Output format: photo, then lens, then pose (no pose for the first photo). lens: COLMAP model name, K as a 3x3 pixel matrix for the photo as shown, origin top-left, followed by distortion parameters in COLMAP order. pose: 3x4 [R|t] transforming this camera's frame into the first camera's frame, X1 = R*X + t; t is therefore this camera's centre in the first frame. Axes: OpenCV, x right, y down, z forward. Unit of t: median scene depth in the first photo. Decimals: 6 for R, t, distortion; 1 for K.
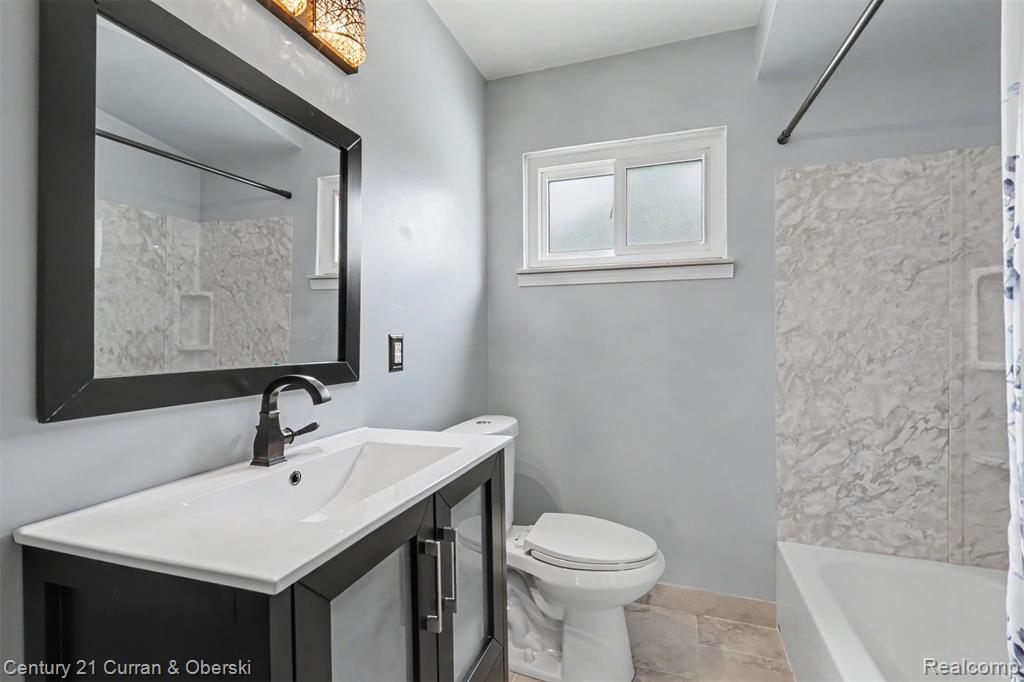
lens RADIAL K [[454.8, 0, 535.9], [0, 454.8, 333.7], [0, 0, 1]] dist [0.005500, 0.000217]
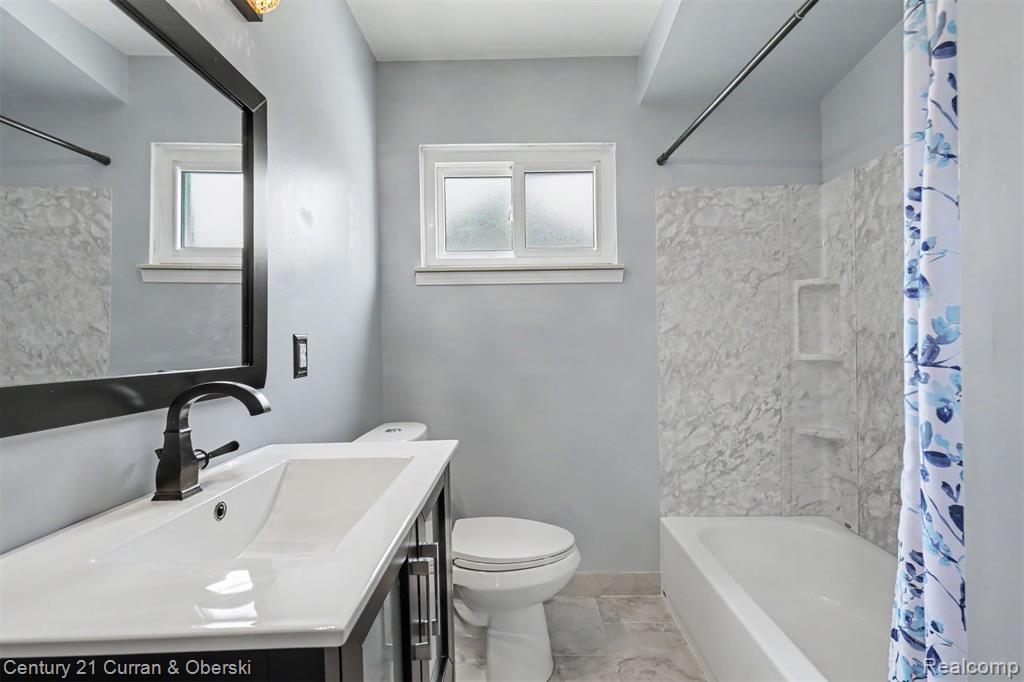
lens RADIAL K [[454.8, 0, 514.7], [0, 454.8, 339.2], [0, 0, 1]] dist [0.005500, 0.000217]
pose [[0.949695, -0.008154, 0.313069, -0.165926], [0.008550, 0.999963, 0.000107, 0.012060], [-0.313058, 0.002575, 0.949730, 0.045064]]
